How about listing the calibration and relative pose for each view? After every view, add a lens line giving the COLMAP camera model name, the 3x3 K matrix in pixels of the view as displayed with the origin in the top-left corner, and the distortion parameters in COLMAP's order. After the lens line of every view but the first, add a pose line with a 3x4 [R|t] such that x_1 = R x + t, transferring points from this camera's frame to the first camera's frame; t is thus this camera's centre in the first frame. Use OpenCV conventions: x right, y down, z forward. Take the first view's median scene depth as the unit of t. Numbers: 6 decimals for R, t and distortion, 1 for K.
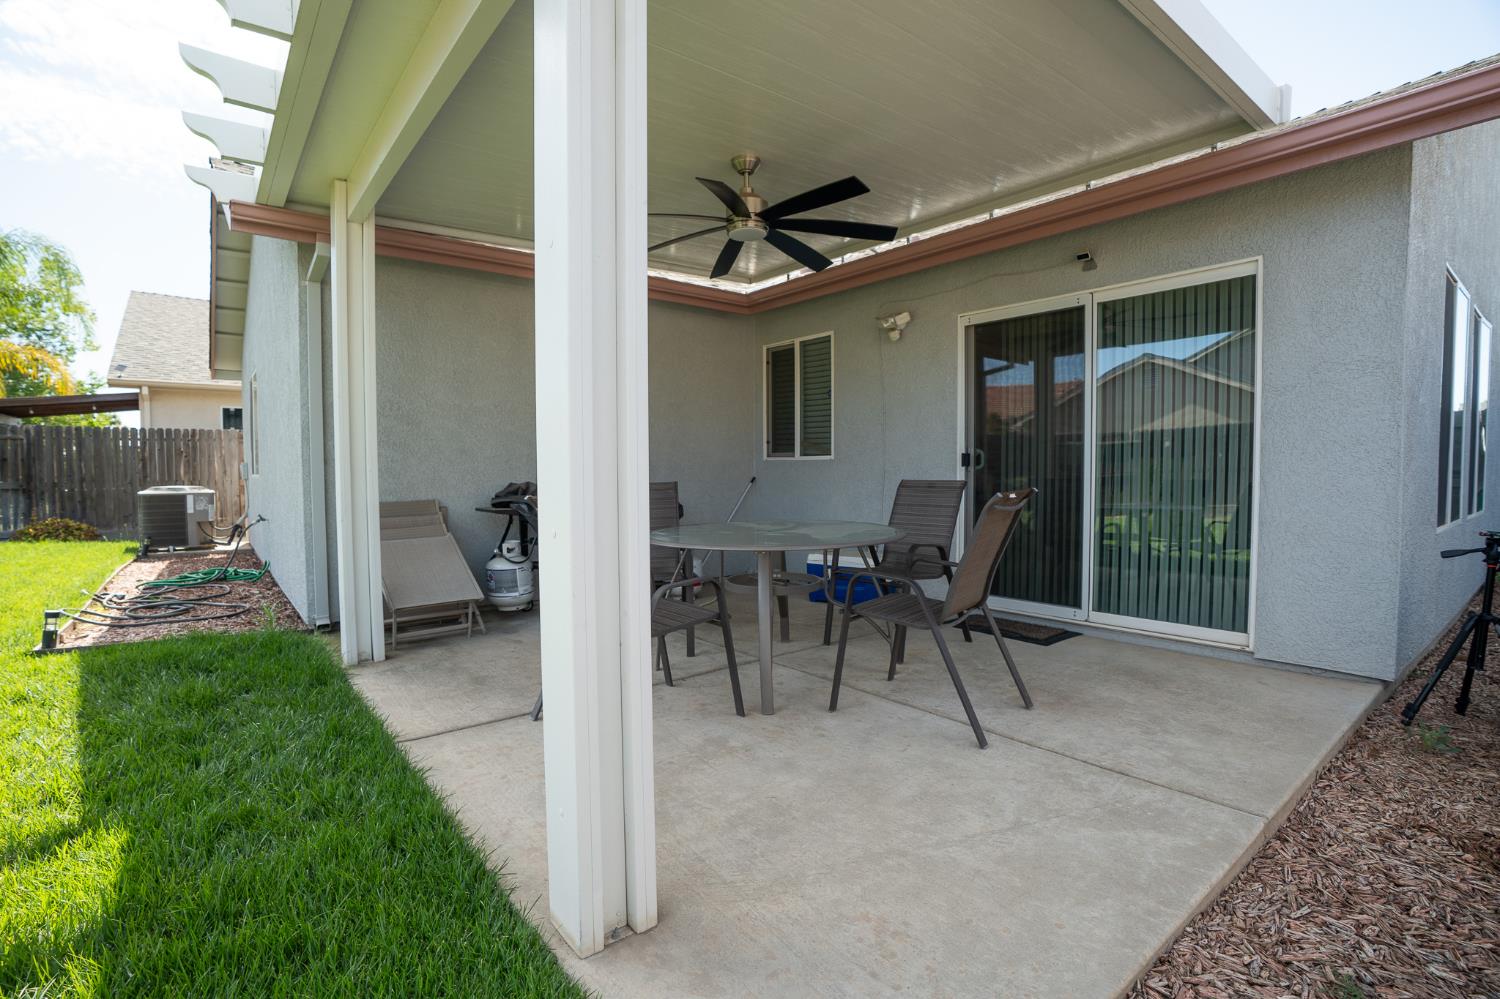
lens RADIAL K [[690.2, 0, 746.2], [0, 690.2, 497.8], [0, 0, 1]] dist [-0.069799, 0.028205]
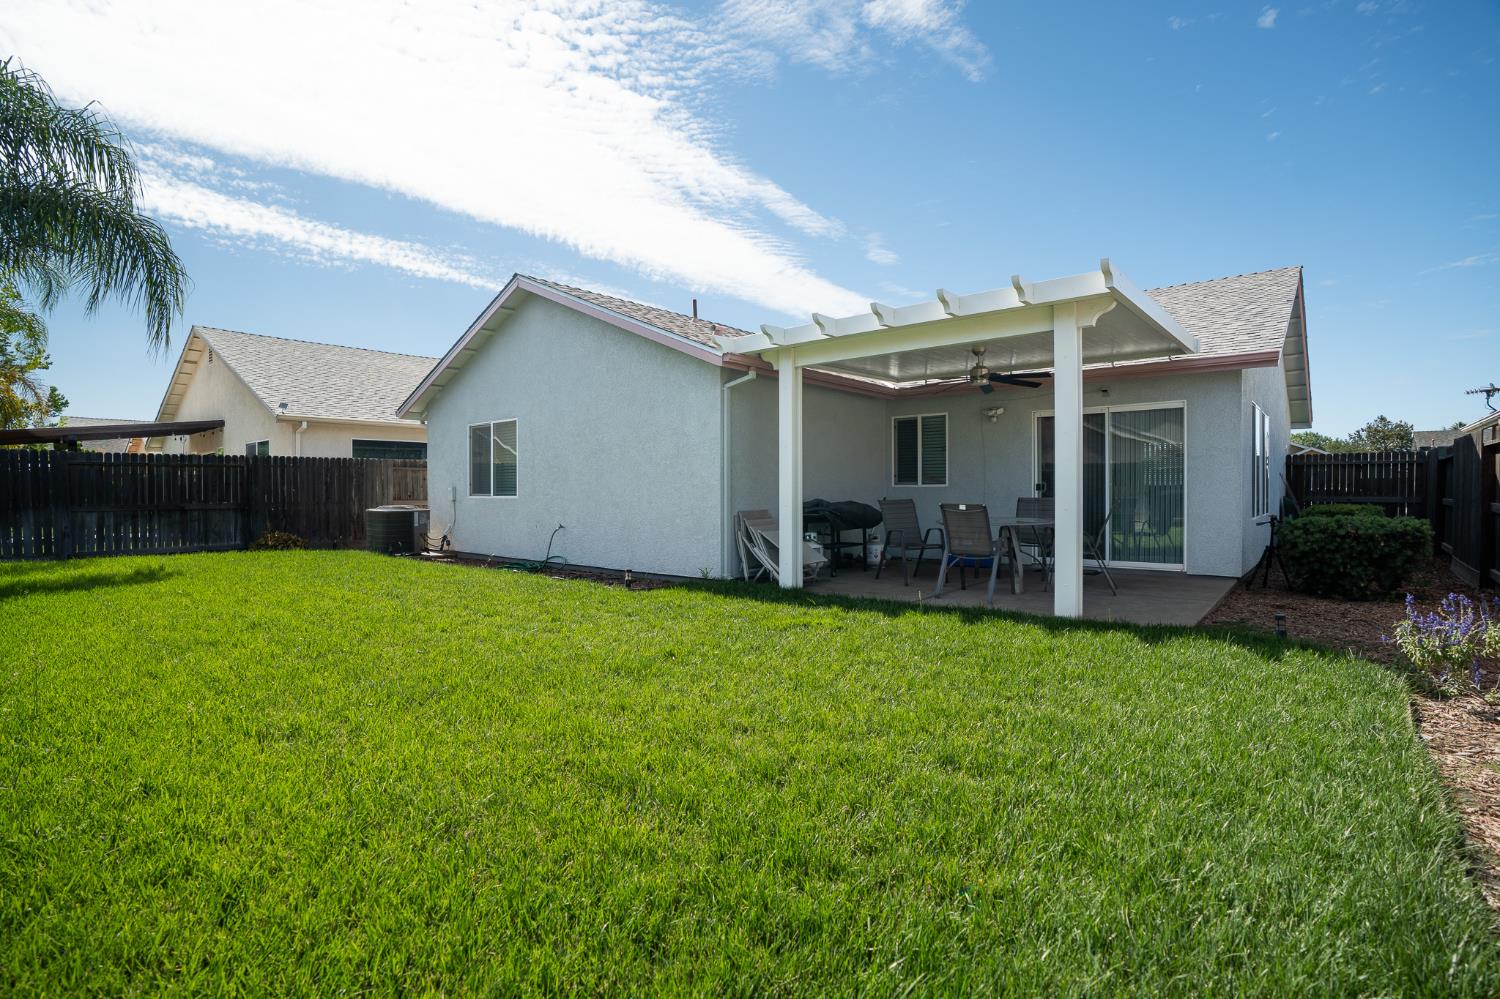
lens RADIAL K [[690.2, 0, 746.2], [0, 690.2, 497.8], [0, 0, 1]] dist [-0.069799, 0.028205]
pose [[0.985560, -0.001949, 0.169317, -0.598199], [0.007655, 0.999424, -0.033055, 0.022472], [-0.169155, 0.033873, 0.985007, -0.547786]]
